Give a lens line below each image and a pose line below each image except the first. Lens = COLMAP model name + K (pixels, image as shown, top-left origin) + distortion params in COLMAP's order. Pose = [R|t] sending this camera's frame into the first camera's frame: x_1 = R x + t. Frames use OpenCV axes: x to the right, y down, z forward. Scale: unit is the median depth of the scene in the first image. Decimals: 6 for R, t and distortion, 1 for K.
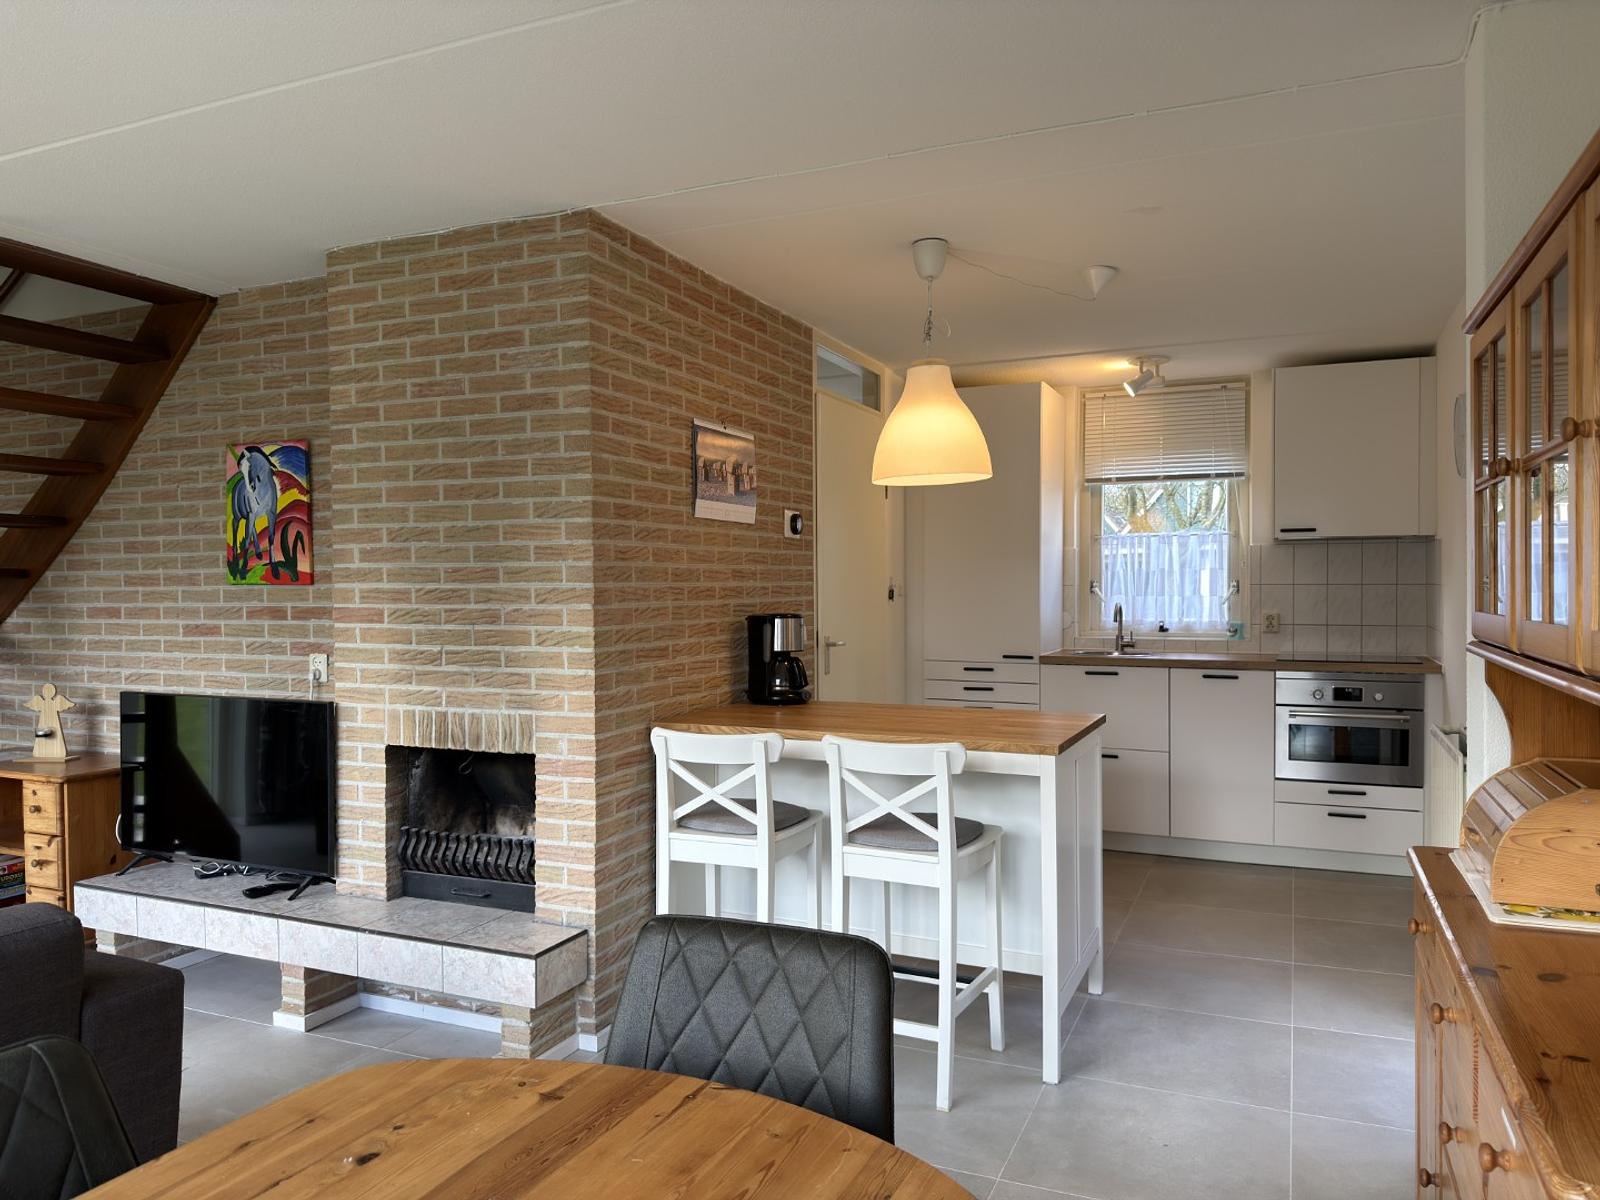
lens RADIAL K [[1123.9, 0, 765.2], [0, 1123.9, 605.7], [0, 0, 1]] dist [0.051446, -0.055171]
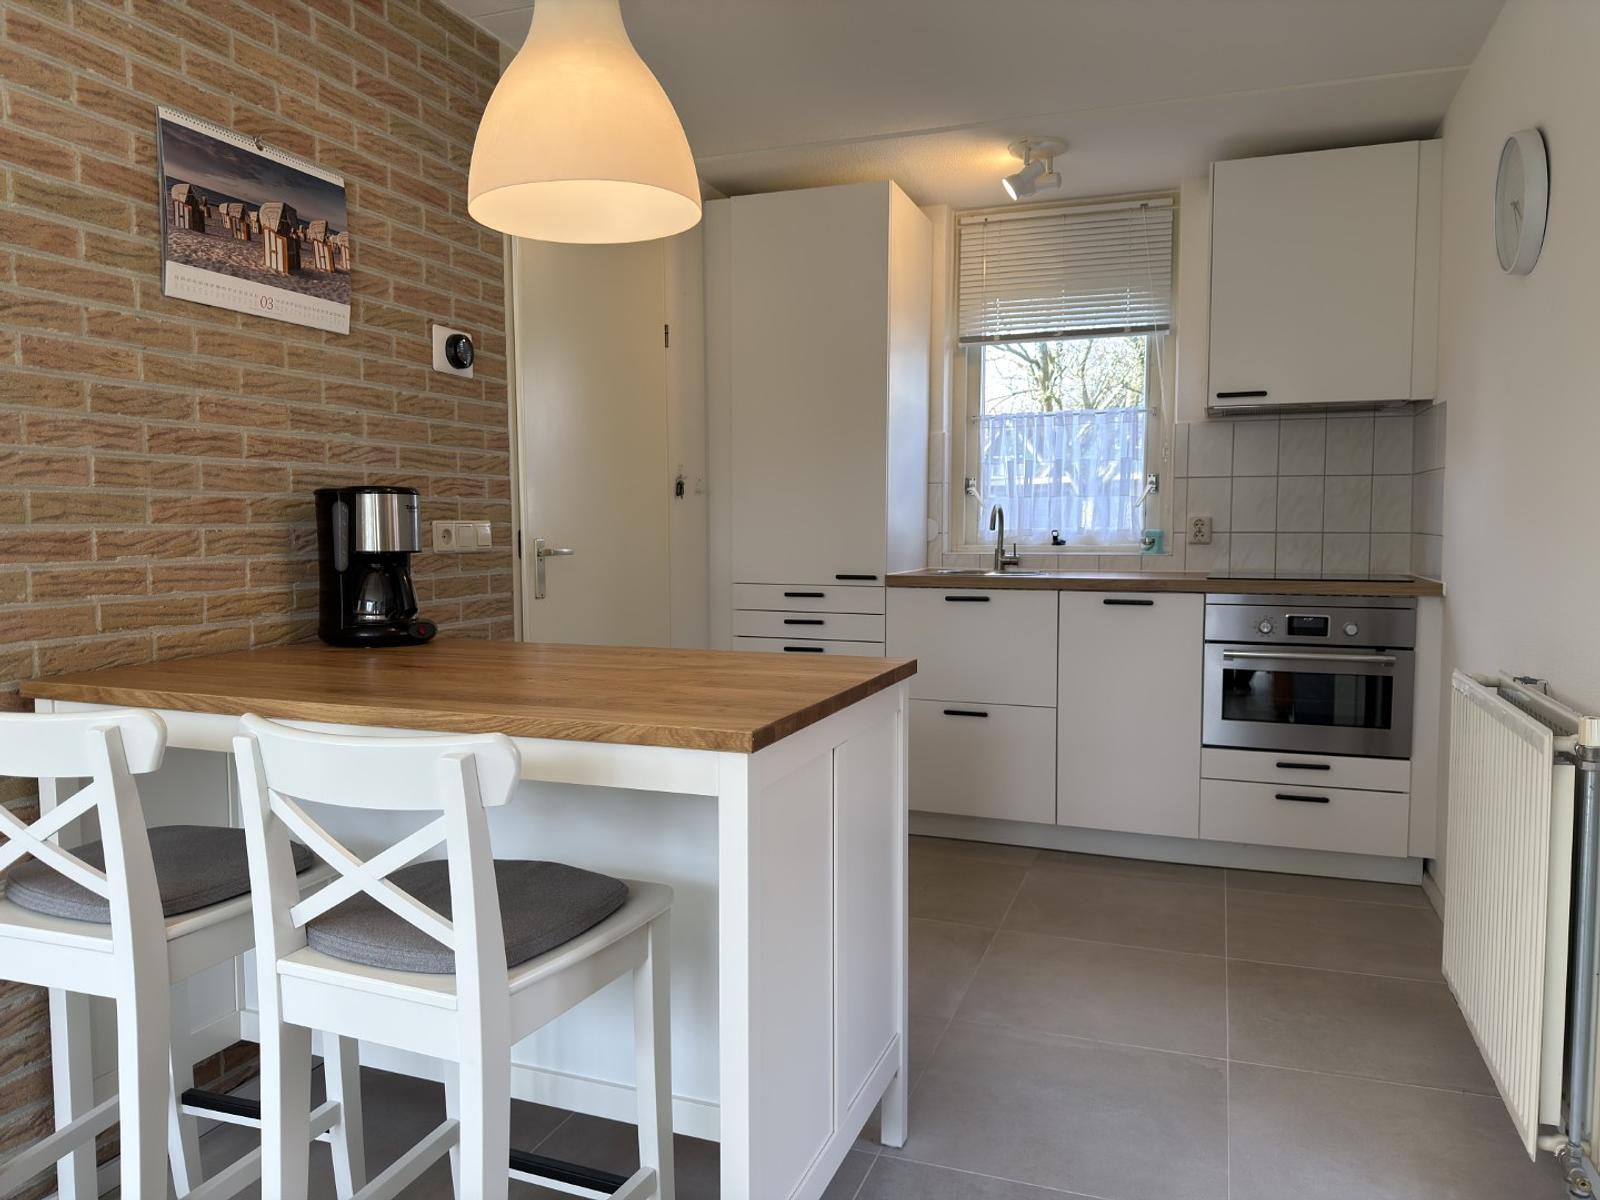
lens RADIAL K [[1123.9, 0, 775.9], [0, 1123.9, 612.8], [0, 0, 1]] dist [0.051446, -0.055171]
pose [[0.997784, -0.002895, 0.066467, 0.147140], [-0.001022, 0.998268, 0.058818, 0.030556], [-0.066522, -0.058756, 0.996054, 0.339400]]
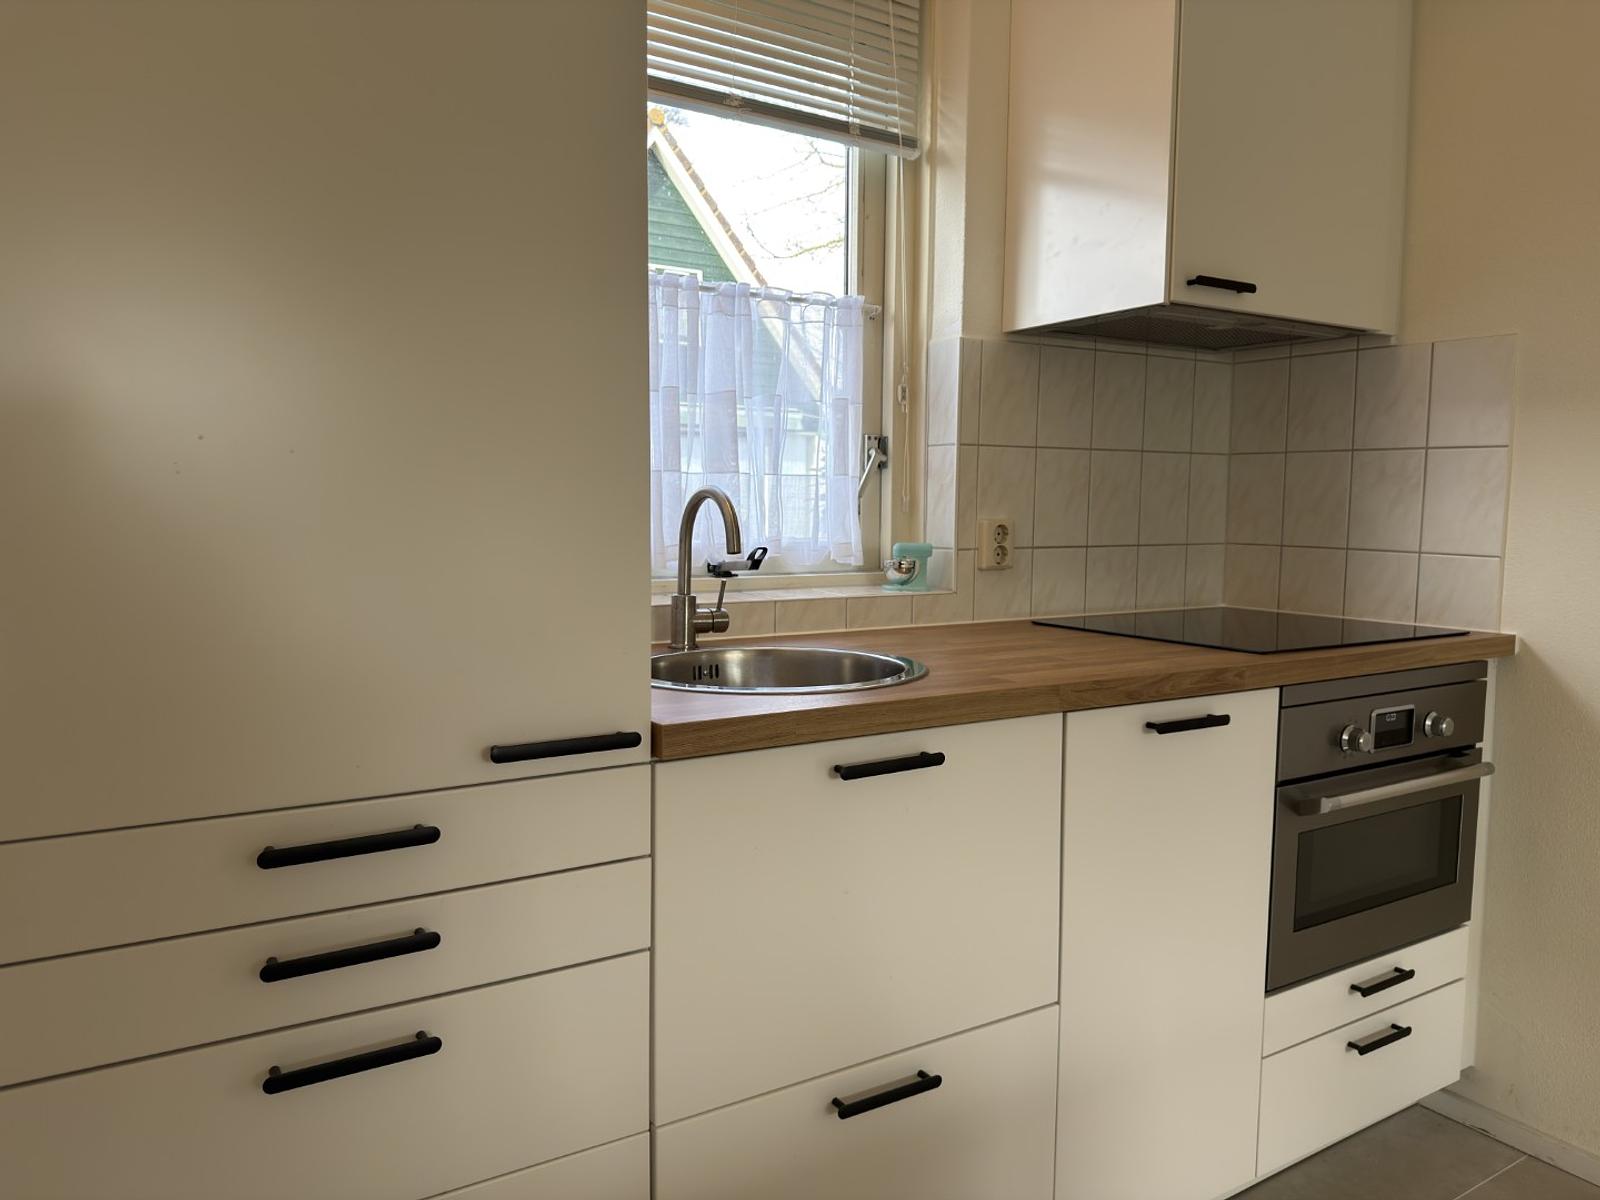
lens RADIAL K [[1123.9, 0, 818.8], [0, 1123.9, 620.2], [0, 0, 1]] dist [0.051446, -0.055171]
pose [[0.542219, -0.078313, 0.836579, 0.099604], [0.006210, 0.995993, 0.089211, 0.007432], [-0.840214, -0.043177, 0.540533, 0.999597]]
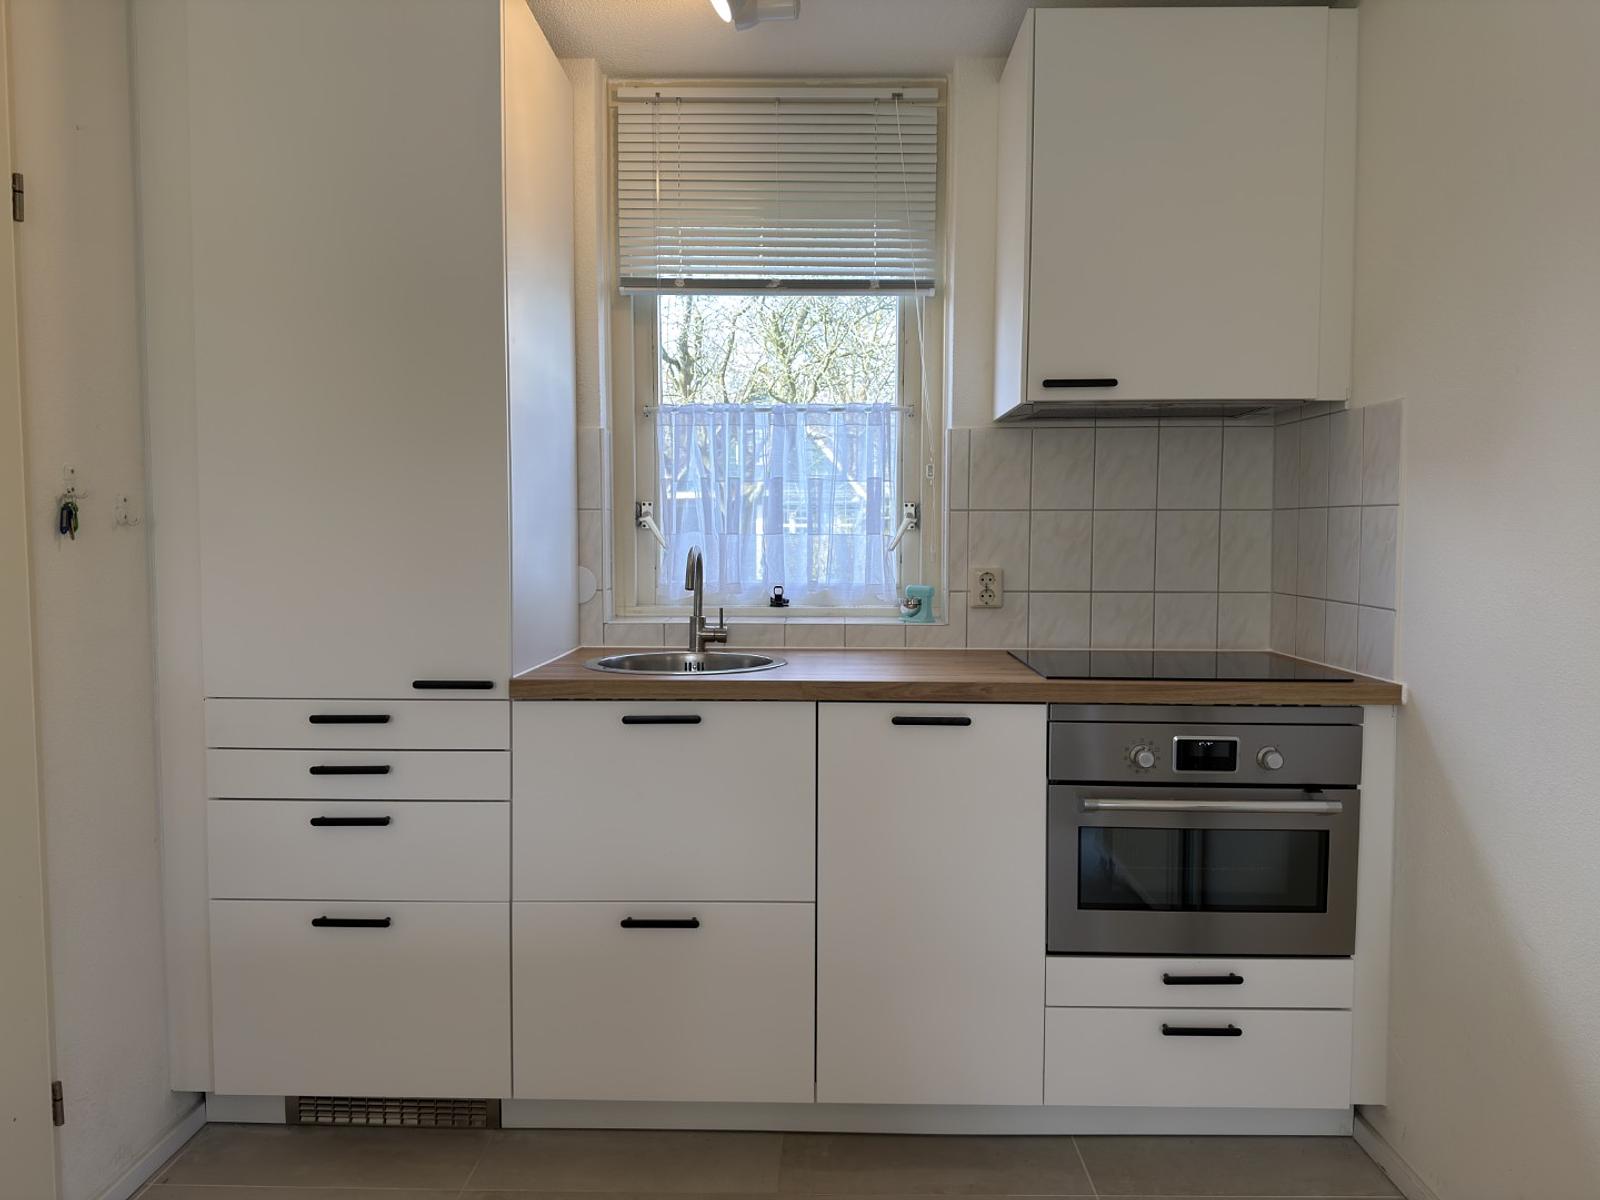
lens RADIAL K [[1123.9, 0, 807.5], [0, 1123.9, 612.8], [0, 0, 1]] dist [0.051446, -0.055171]
pose [[0.909845, -0.020716, 0.414430, 0.204035], [0.000509, 0.998808, 0.048808, 0.002404], [-0.414947, -0.044197, 0.908771, 0.697902]]
